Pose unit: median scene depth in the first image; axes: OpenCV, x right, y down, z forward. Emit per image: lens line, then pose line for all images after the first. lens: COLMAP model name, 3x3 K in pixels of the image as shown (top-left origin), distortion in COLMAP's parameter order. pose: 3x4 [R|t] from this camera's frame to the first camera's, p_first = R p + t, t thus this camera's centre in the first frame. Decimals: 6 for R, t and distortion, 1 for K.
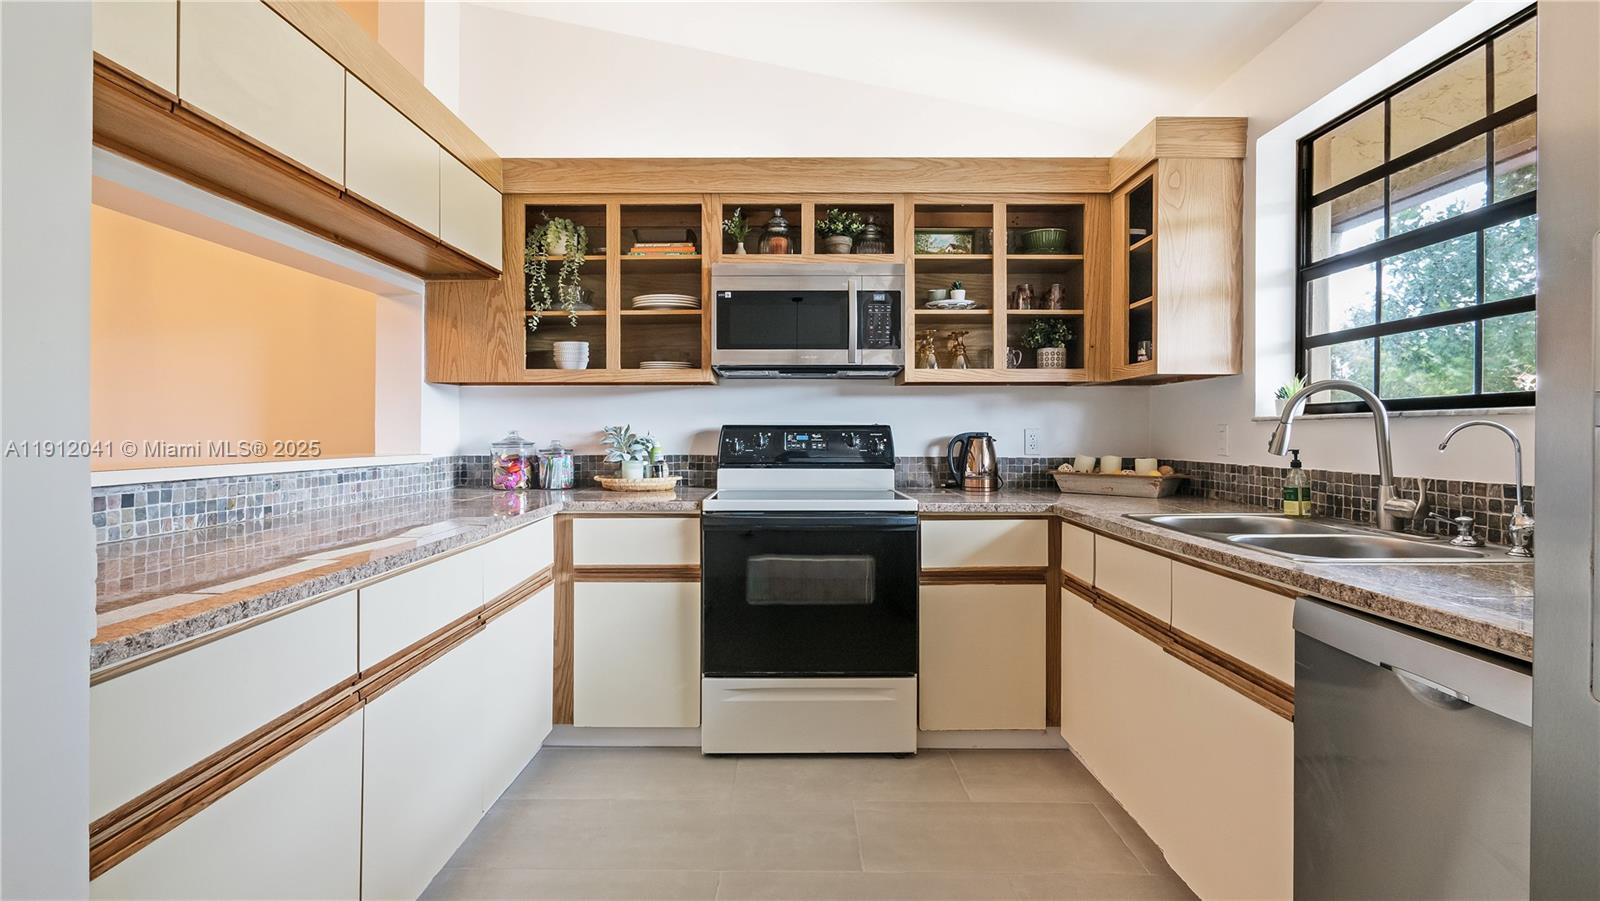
lens RADIAL K [[745.4, 0, 794.8], [0, 745.4, 438.1], [0, 0, 1]] dist [-0.002588, 0.000114]
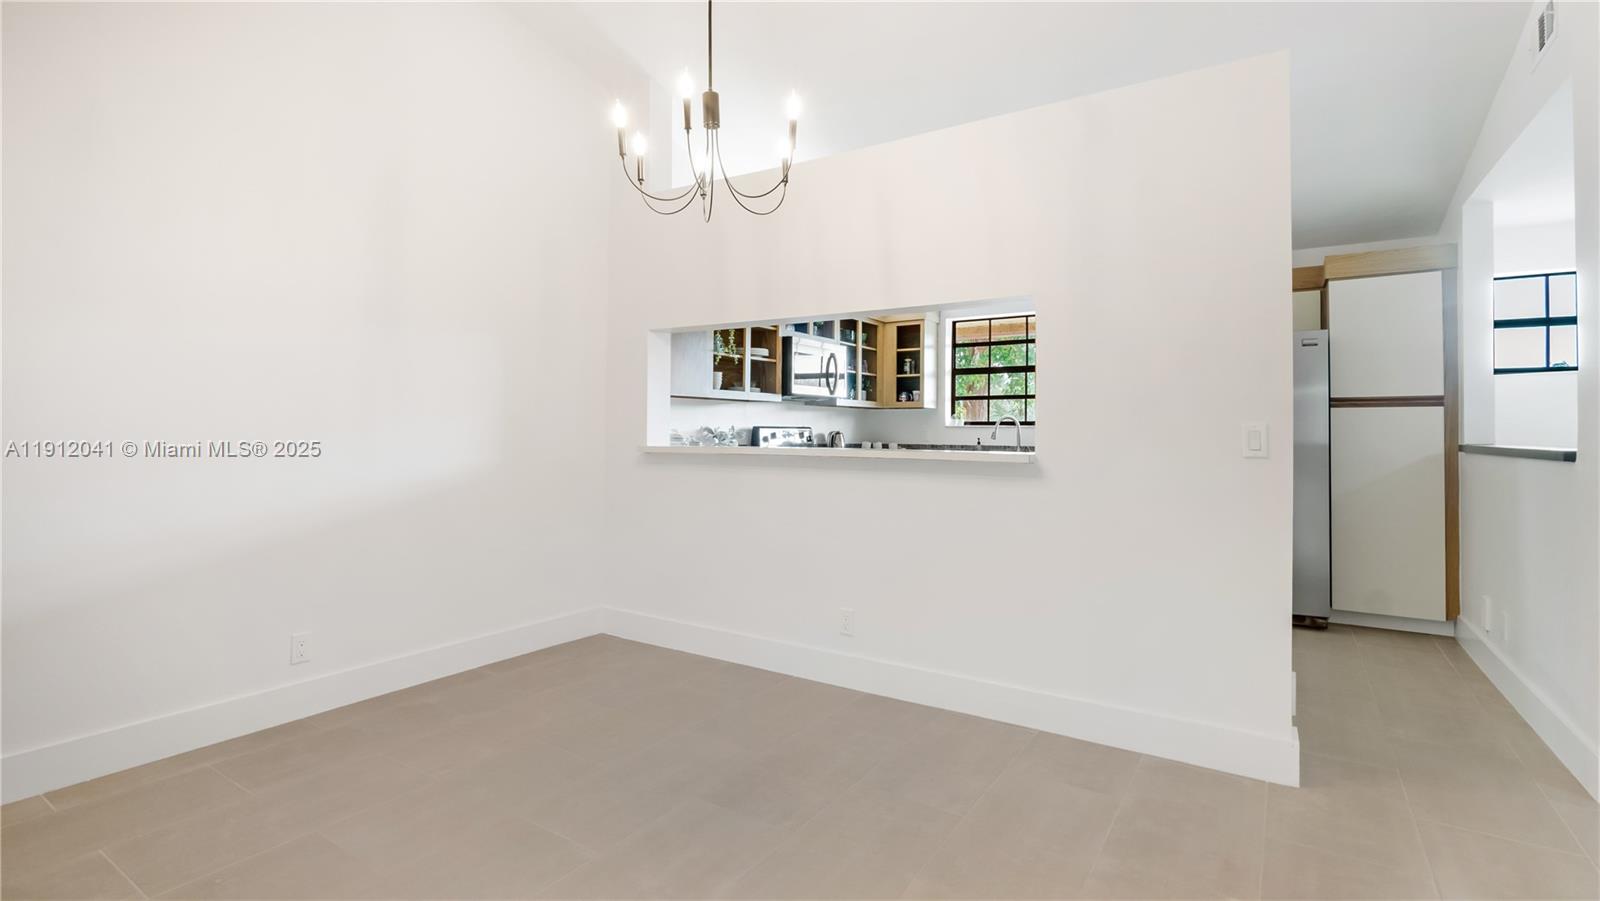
lens RADIAL K [[745.4, 0, 794.8], [0, 745.4, 438.1], [0, 0, 1]] dist [-0.002588, 0.000114]
pose [[0.539048, -0.006579, 0.842249, -2.128922], [0.005786, 0.999975, 0.004108, 0.002079], [-0.842255, 0.002659, 0.539072, 0.048075]]
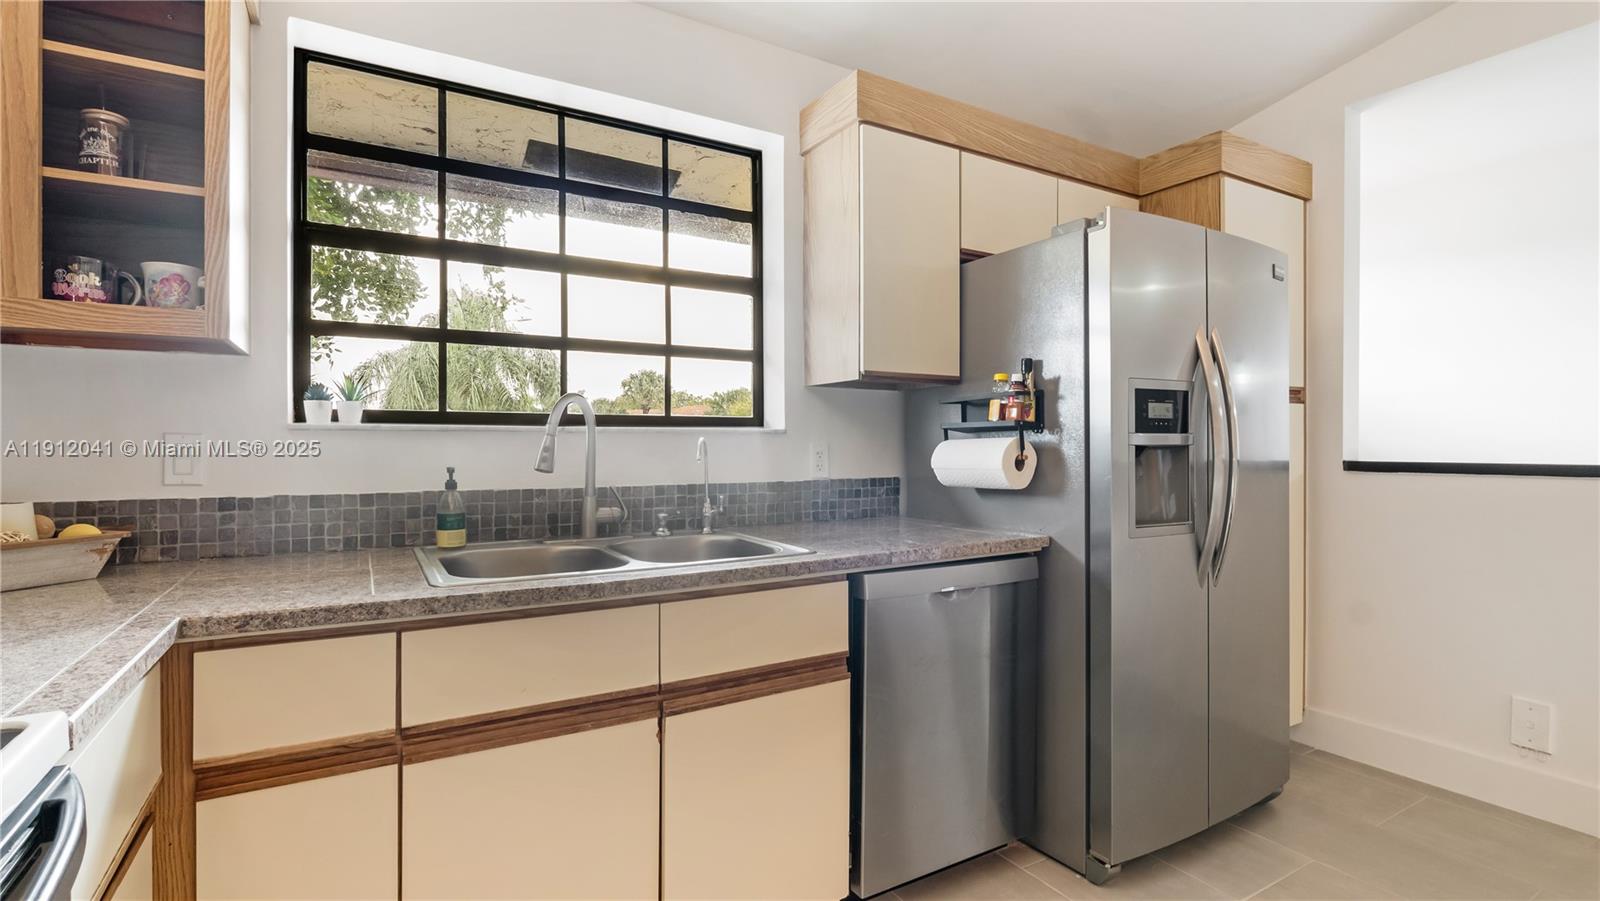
lens RADIAL K [[745.4, 0, 794.8], [0, 745.4, 438.1], [0, 0, 1]] dist [-0.002588, 0.000114]
pose [[-0.502942, 0.001511, 0.864319, -0.236138], [0.003434, 0.999994, 0.000250, -0.016184], [-0.864313, 0.003094, -0.502944, 1.077084]]
